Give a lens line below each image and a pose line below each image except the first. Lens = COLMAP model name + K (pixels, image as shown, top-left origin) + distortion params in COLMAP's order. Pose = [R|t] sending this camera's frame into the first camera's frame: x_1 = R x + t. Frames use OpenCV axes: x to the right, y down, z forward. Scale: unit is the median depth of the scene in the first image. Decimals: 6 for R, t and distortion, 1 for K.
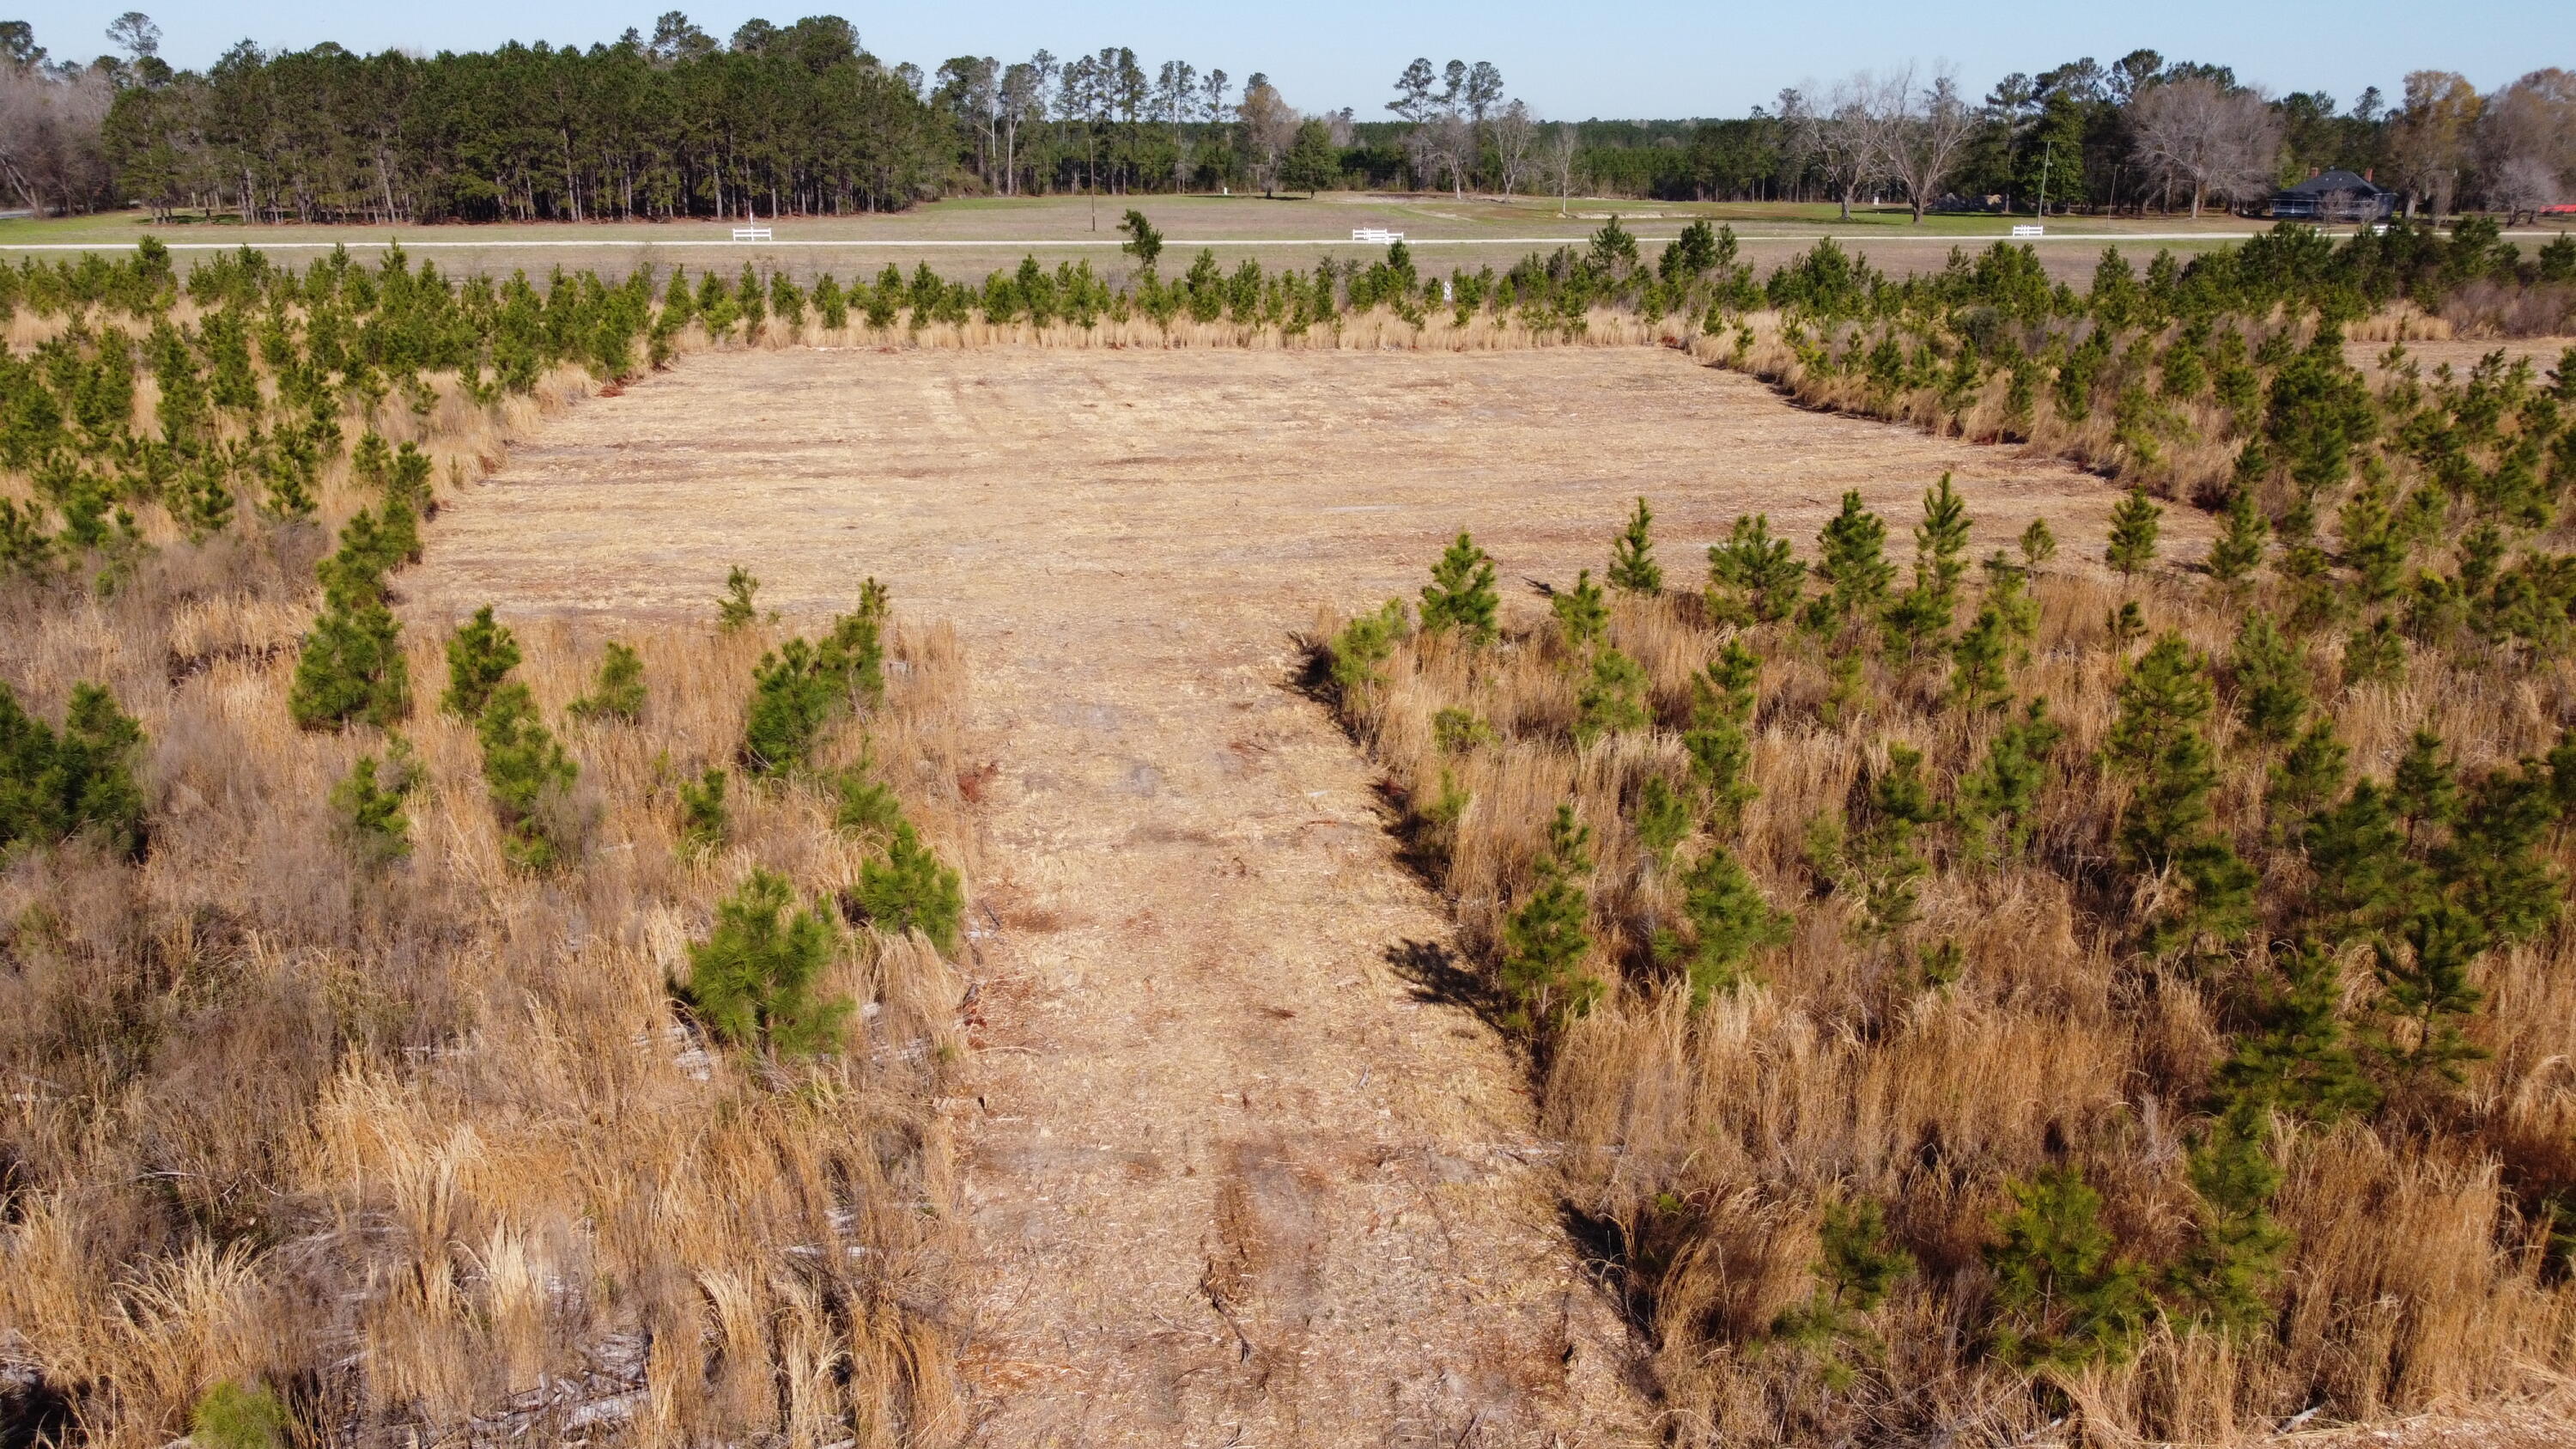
lens RADIAL K [[1963.0, 0, 1285.5], [0, 1963.0, 722.2], [0, 0, 1]] dist [-0.013975, 0.009728]
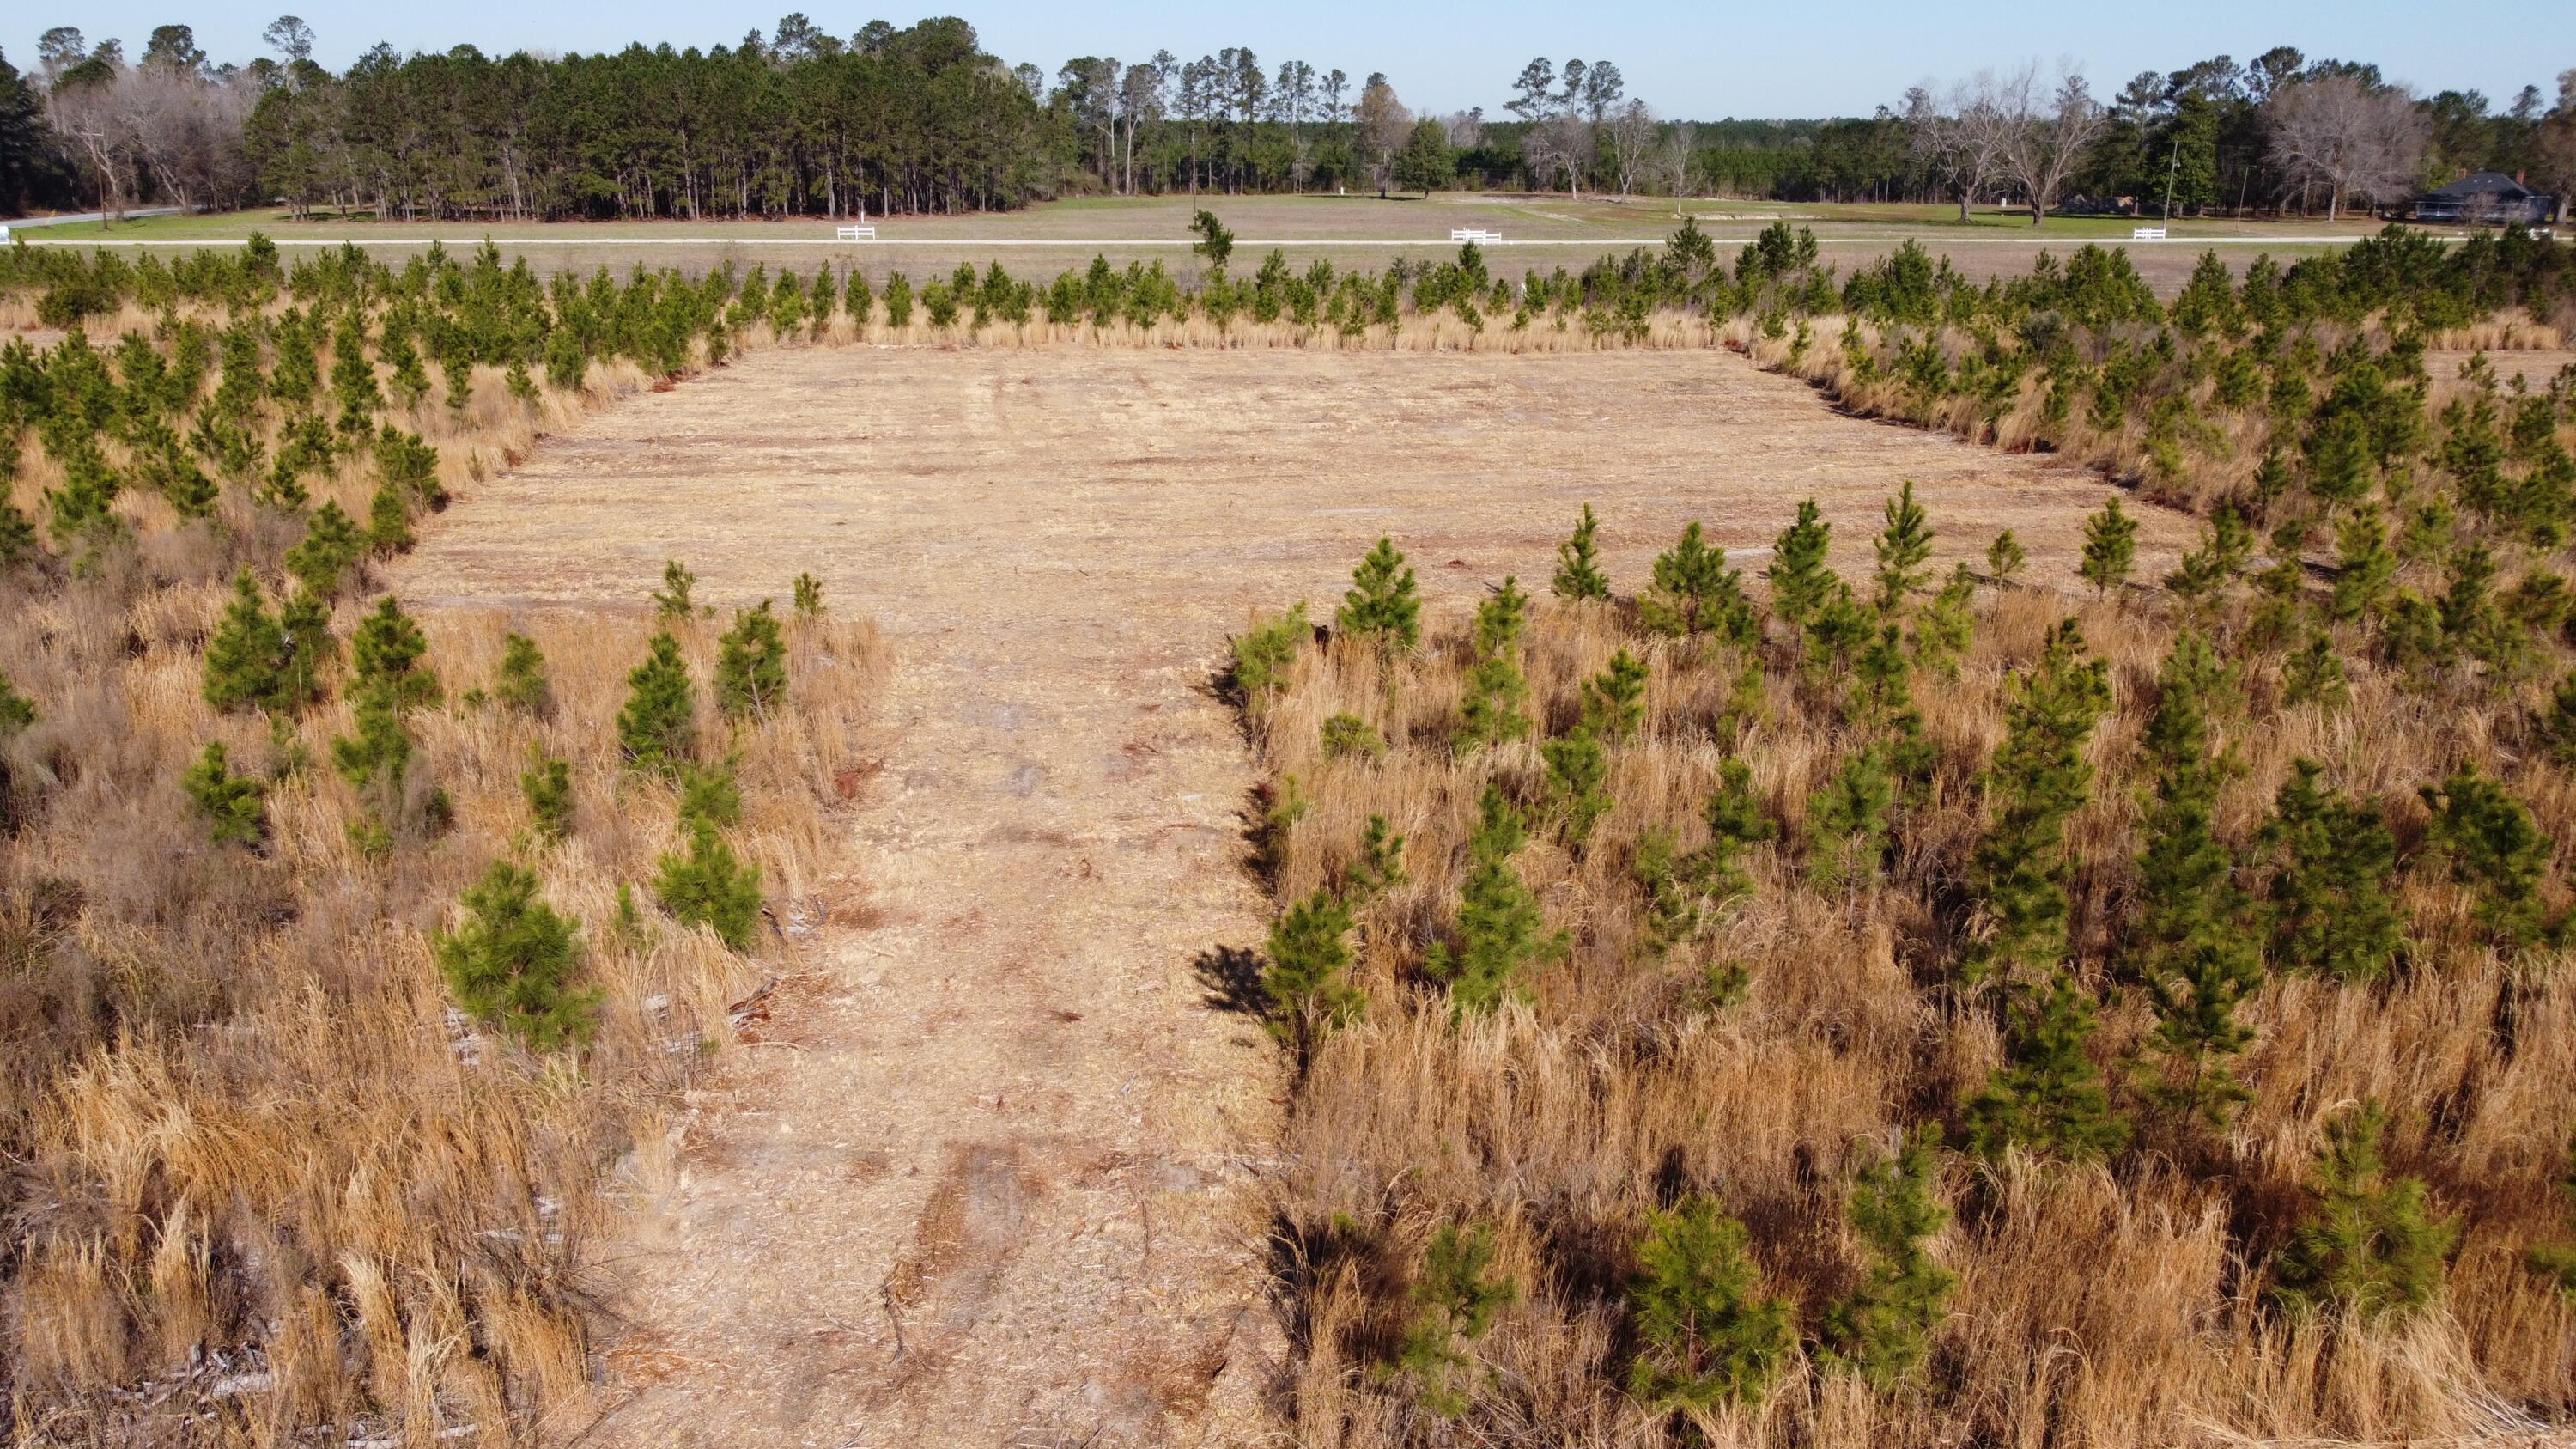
lens RADIAL K [[1963.0, 0, 1285.5], [0, 1963.0, 722.2], [0, 0, 1]] dist [-0.013975, 0.009728]
pose [[0.997703, 0.019403, -0.064900, 0.039334], [-0.019395, 0.999812, 0.000755, -0.001019], [0.064903, 0.000505, 0.997891, 0.002151]]
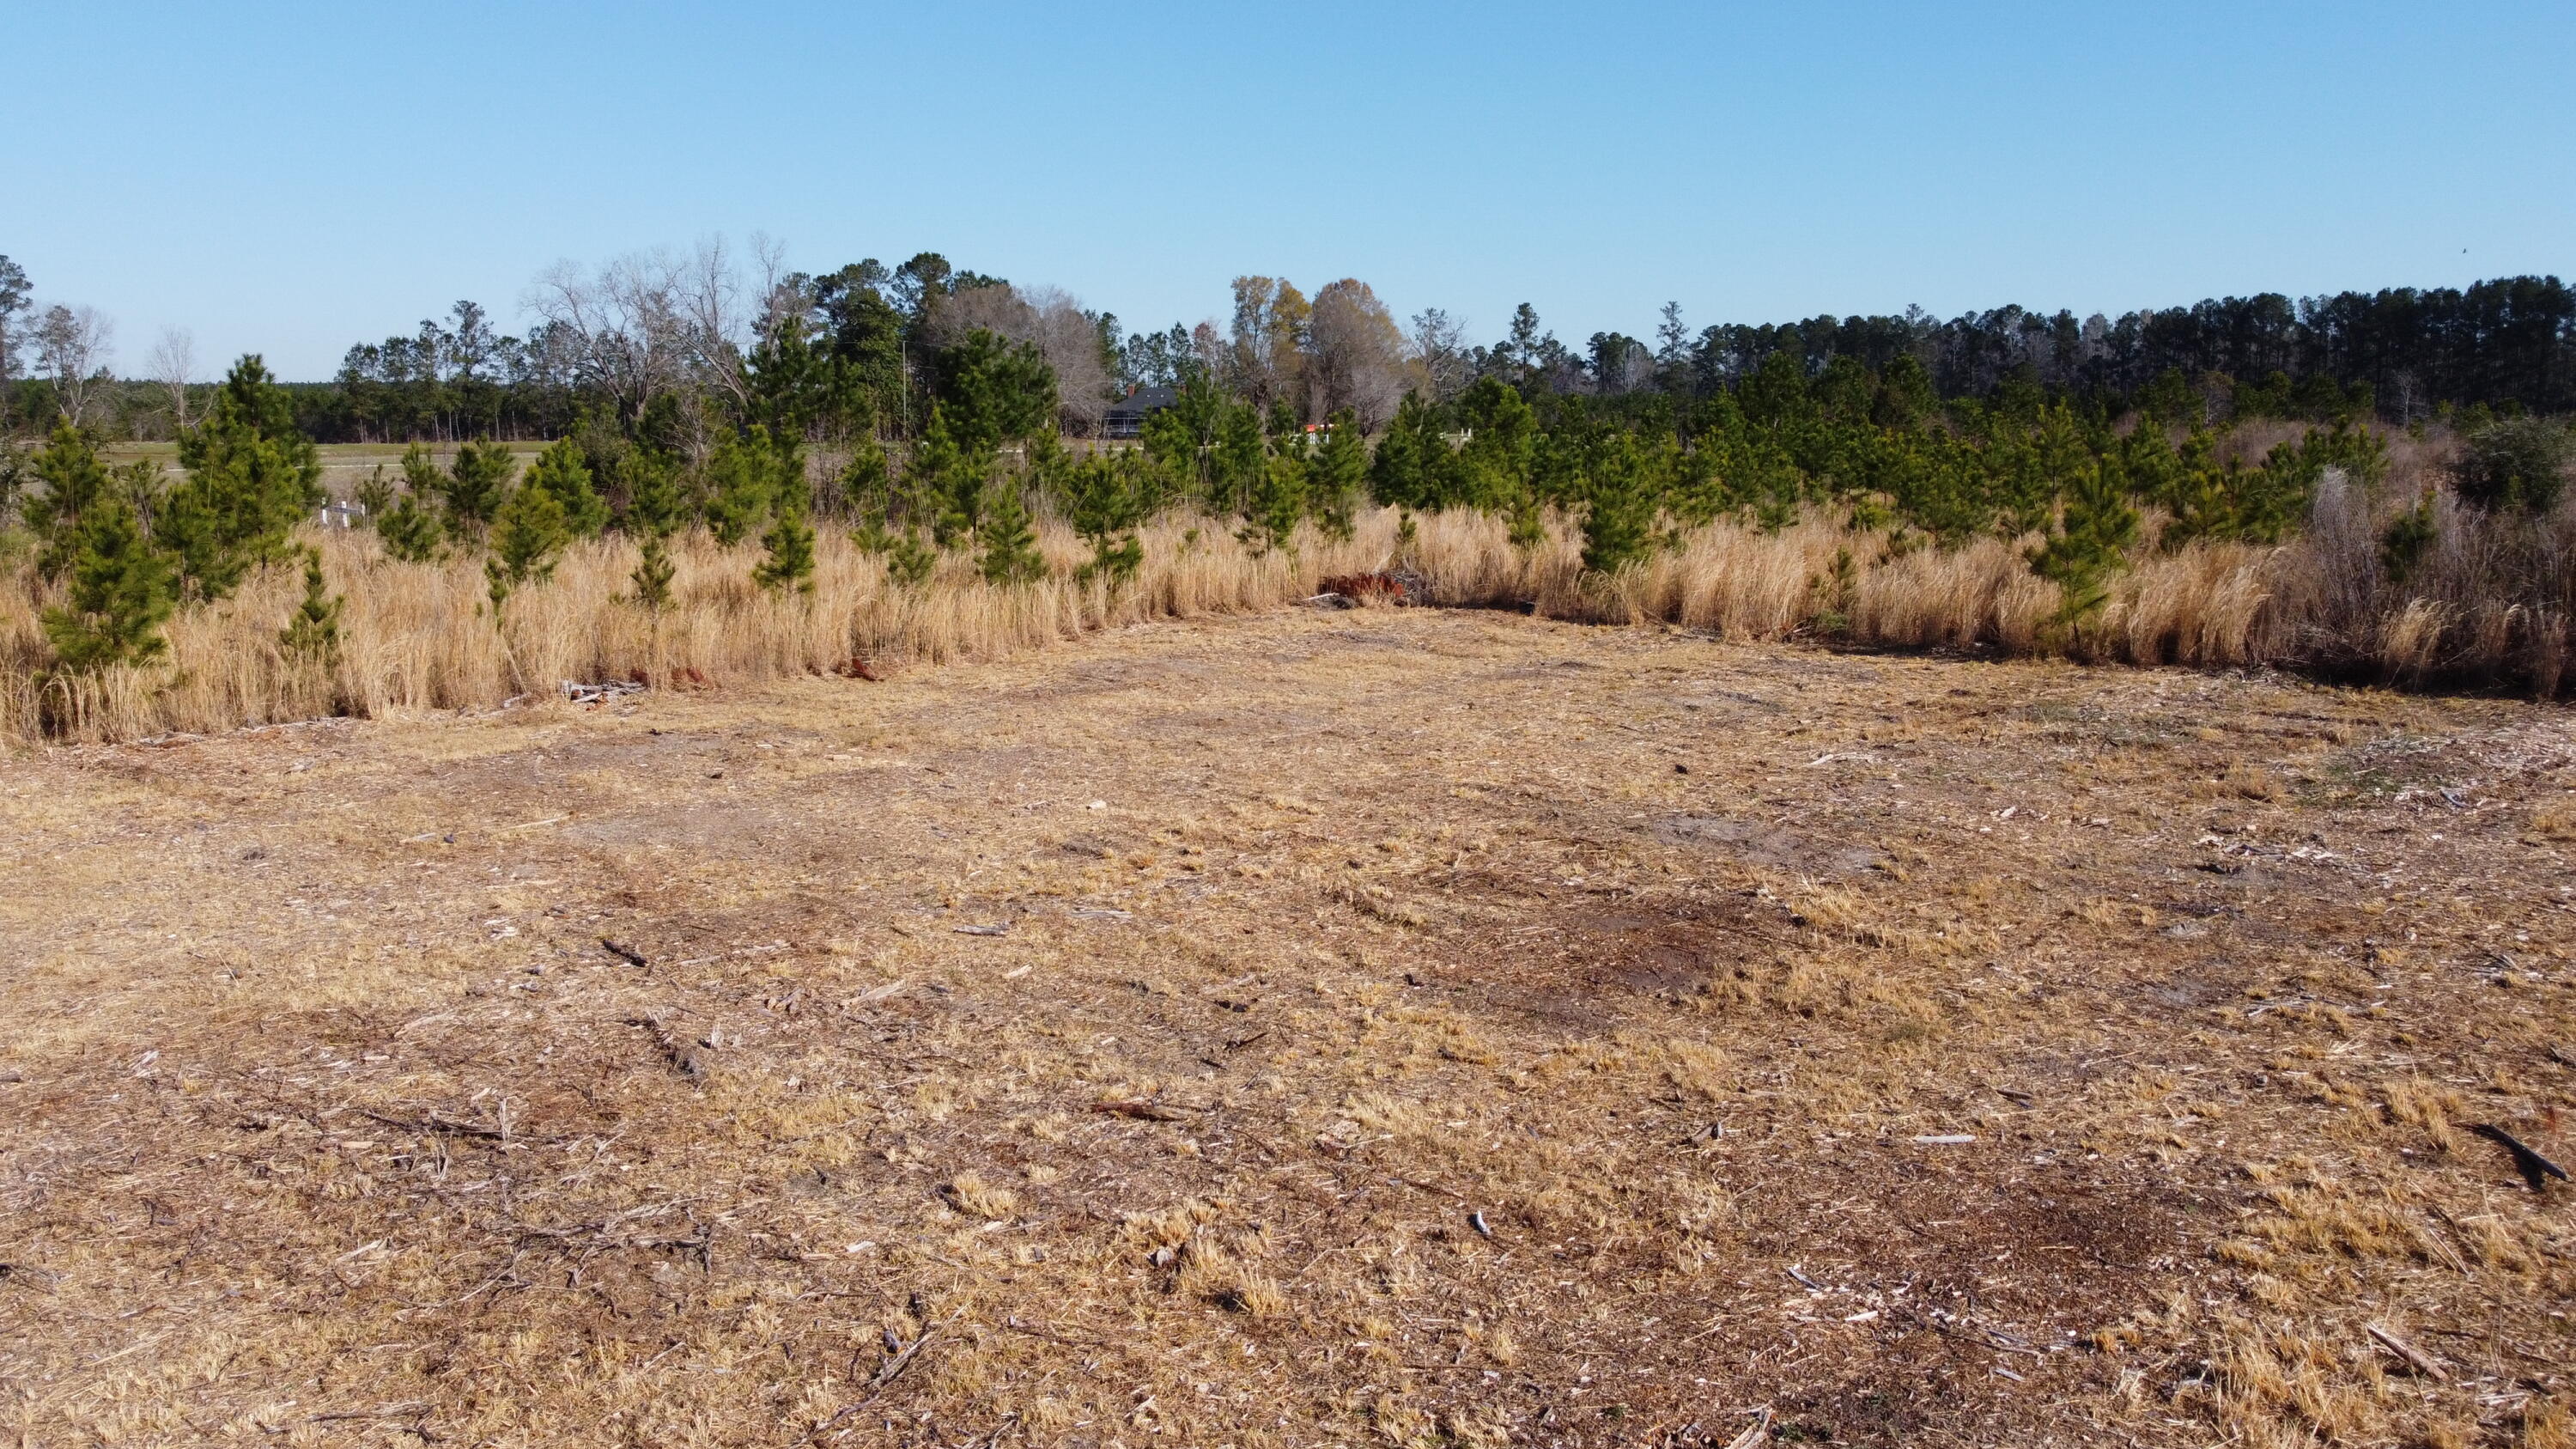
lens RADIAL K [[1963.0, 0, 1285.5], [0, 1963.0, 722.2], [0, 0, 1]] dist [-0.013975, 0.009728]
pose [[0.762997, -0.103598, 0.638046, -0.031336], [0.187669, 0.980060, -0.065290, -0.153568], [-0.618560, 0.169558, 0.767225, 0.756546]]
